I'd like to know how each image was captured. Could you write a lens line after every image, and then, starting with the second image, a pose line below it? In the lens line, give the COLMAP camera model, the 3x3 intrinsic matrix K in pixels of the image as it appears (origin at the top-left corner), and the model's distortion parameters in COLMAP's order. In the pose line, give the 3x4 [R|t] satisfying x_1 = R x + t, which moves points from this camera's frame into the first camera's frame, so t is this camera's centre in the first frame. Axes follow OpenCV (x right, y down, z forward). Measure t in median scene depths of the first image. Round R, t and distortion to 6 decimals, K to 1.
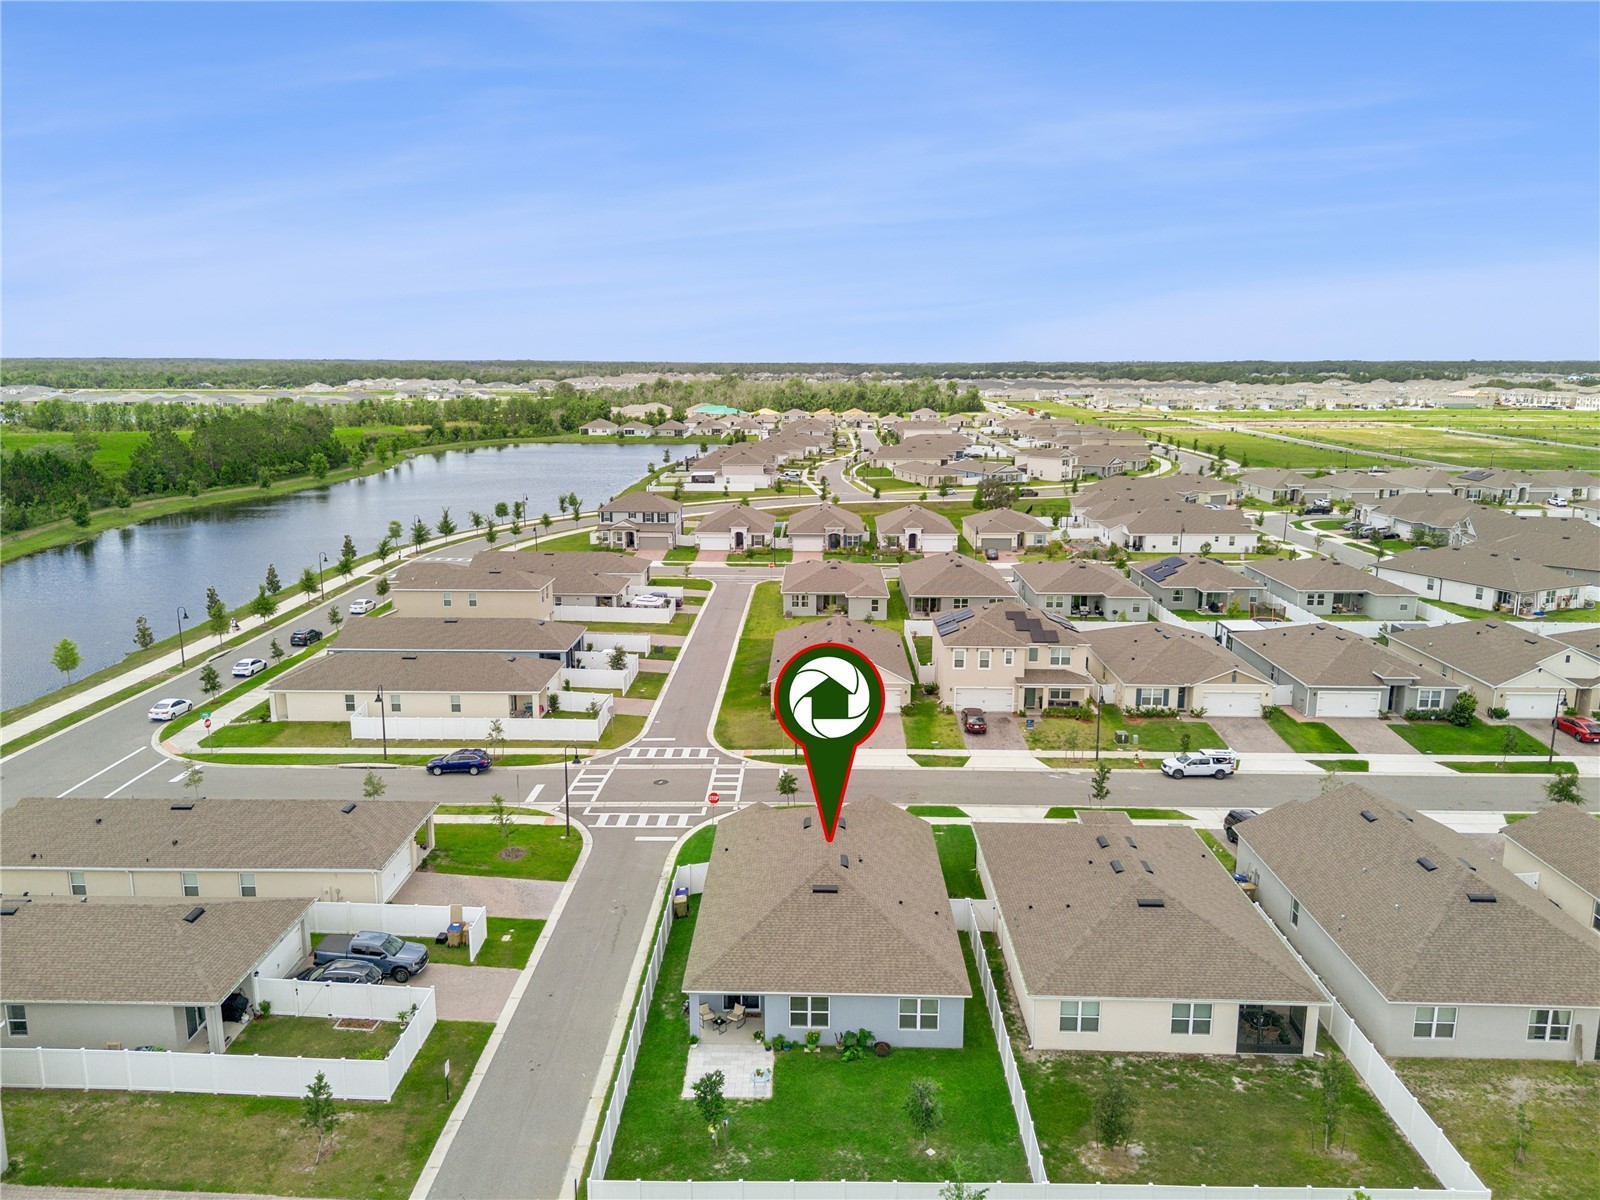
lens RADIAL K [[1143.7, 0, 792.1], [0, 1143.7, 594.7], [0, 0, 1]] dist [0.056524, -0.041467]
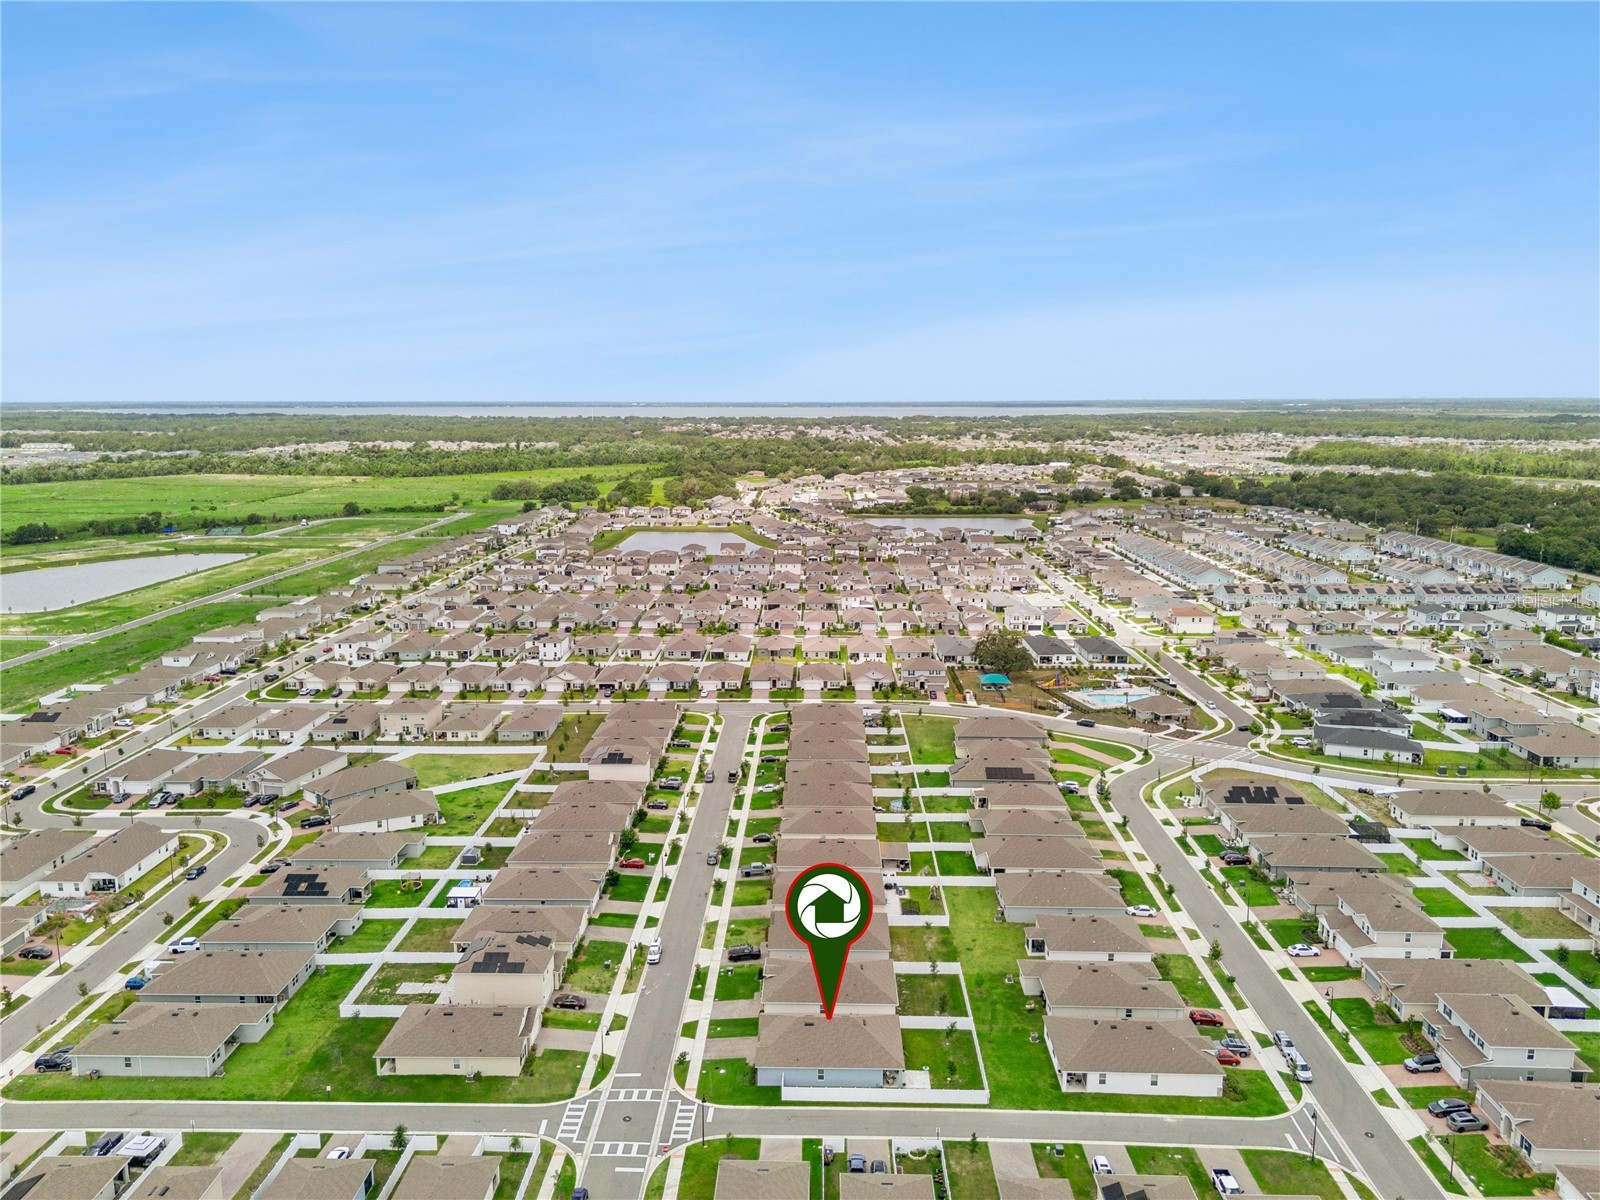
lens RADIAL K [[1130.0, 0, 800.0], [0, 1130.0, 600.0], [0, 0, 1]] dist [0.070313, -0.074235]
pose [[-0.000290, -0.177821, 0.984063, -1.370919], [0.202731, 0.963618, 0.174186, -0.677521], [-0.979234, 0.199551, 0.035771, 0.475248]]
